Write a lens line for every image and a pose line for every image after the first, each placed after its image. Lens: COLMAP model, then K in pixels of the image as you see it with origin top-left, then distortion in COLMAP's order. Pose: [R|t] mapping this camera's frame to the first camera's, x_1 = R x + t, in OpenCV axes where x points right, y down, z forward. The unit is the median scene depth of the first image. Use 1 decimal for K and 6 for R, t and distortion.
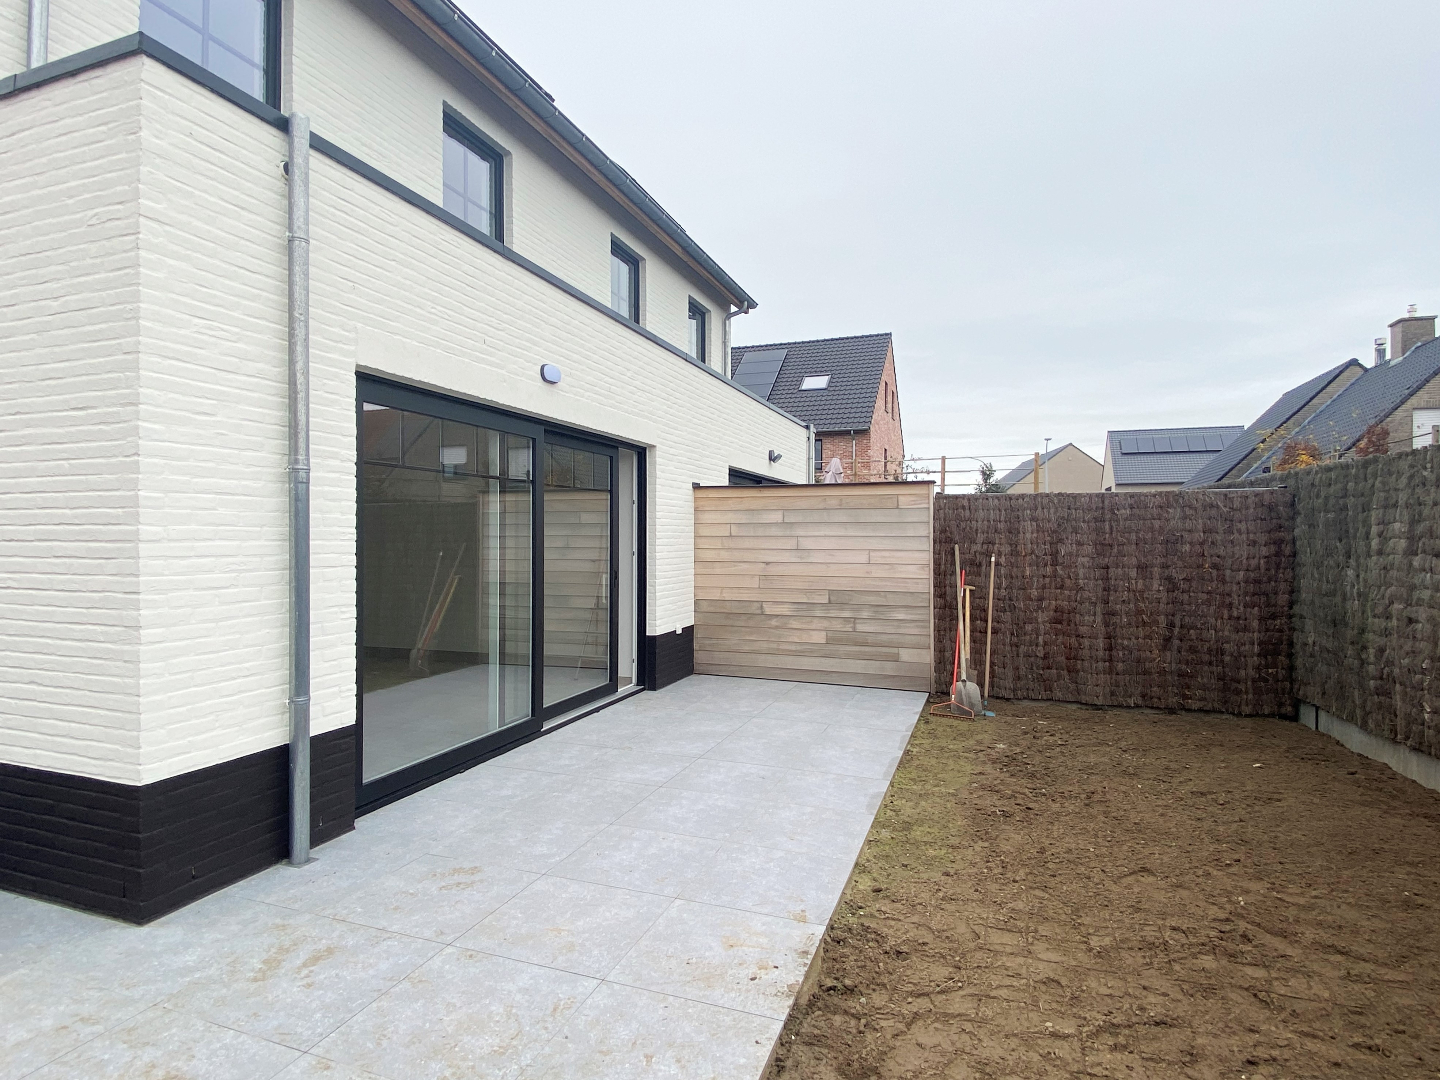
lens RADIAL K [[770.6, 0, 720.5], [0, 770.6, 542.2], [0, 0, 1]] dist [0.012195, -0.002114]
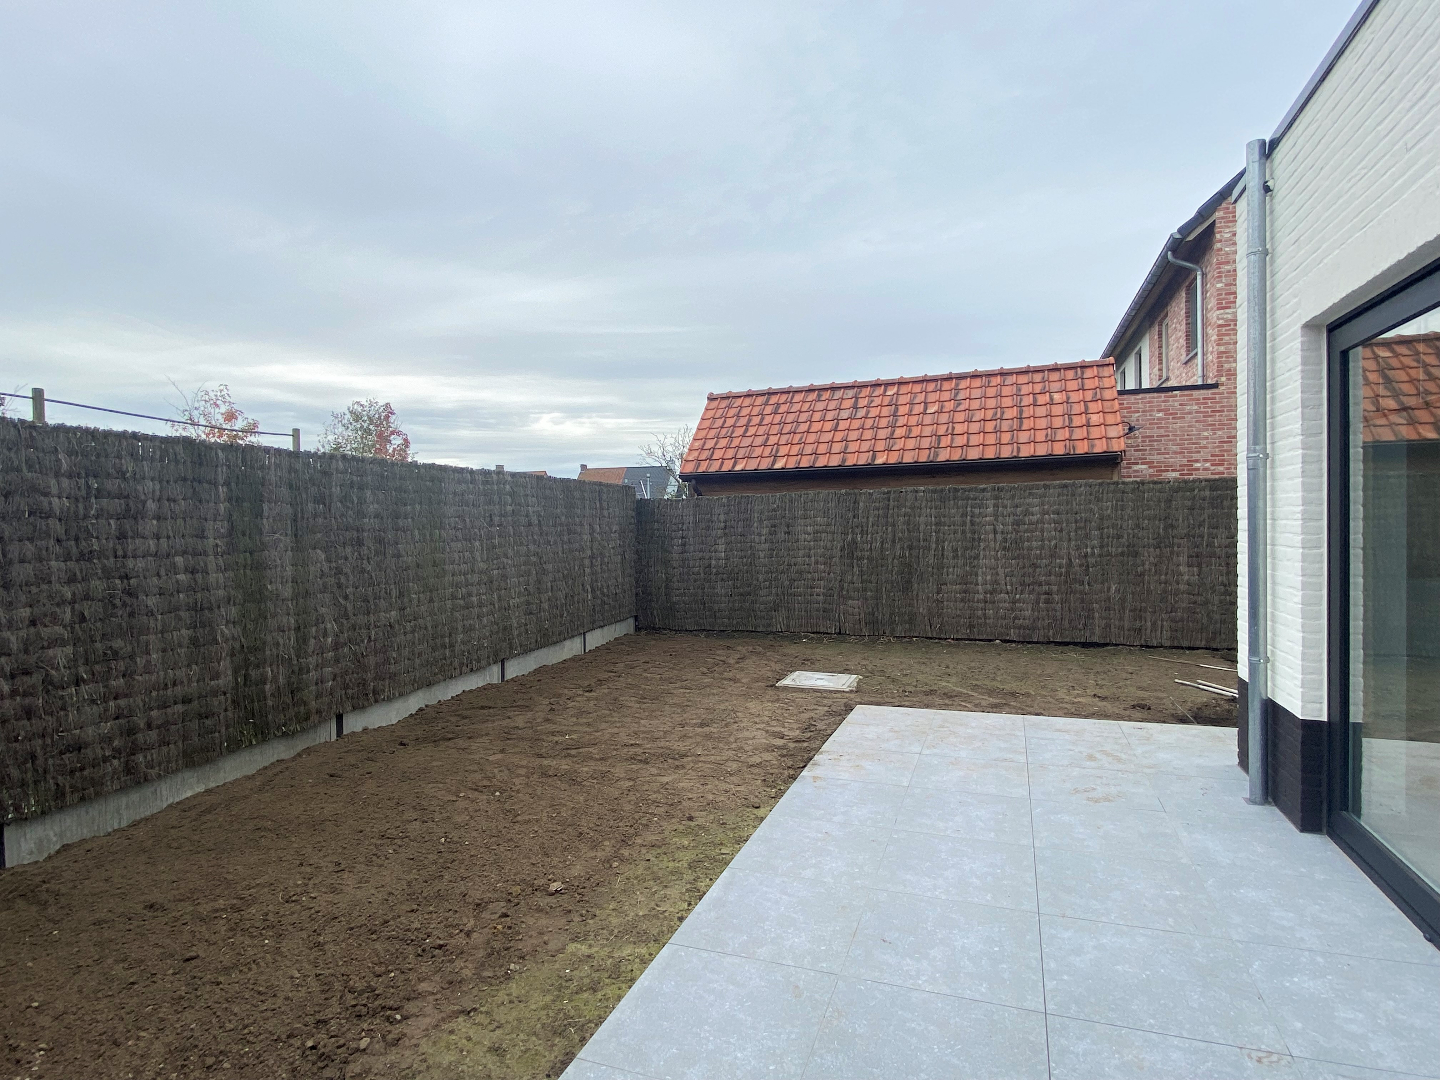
lens RADIAL K [[770.6, 0, 719.8], [0, 770.6, 540.1], [0, 0, 1]] dist [0.012195, -0.002114]
pose [[-0.999763, 0.015844, 0.014945, 0.229218], [0.016364, 0.999241, 0.035363, -0.025684], [-0.014374, 0.035599, -0.999263, 2.174804]]
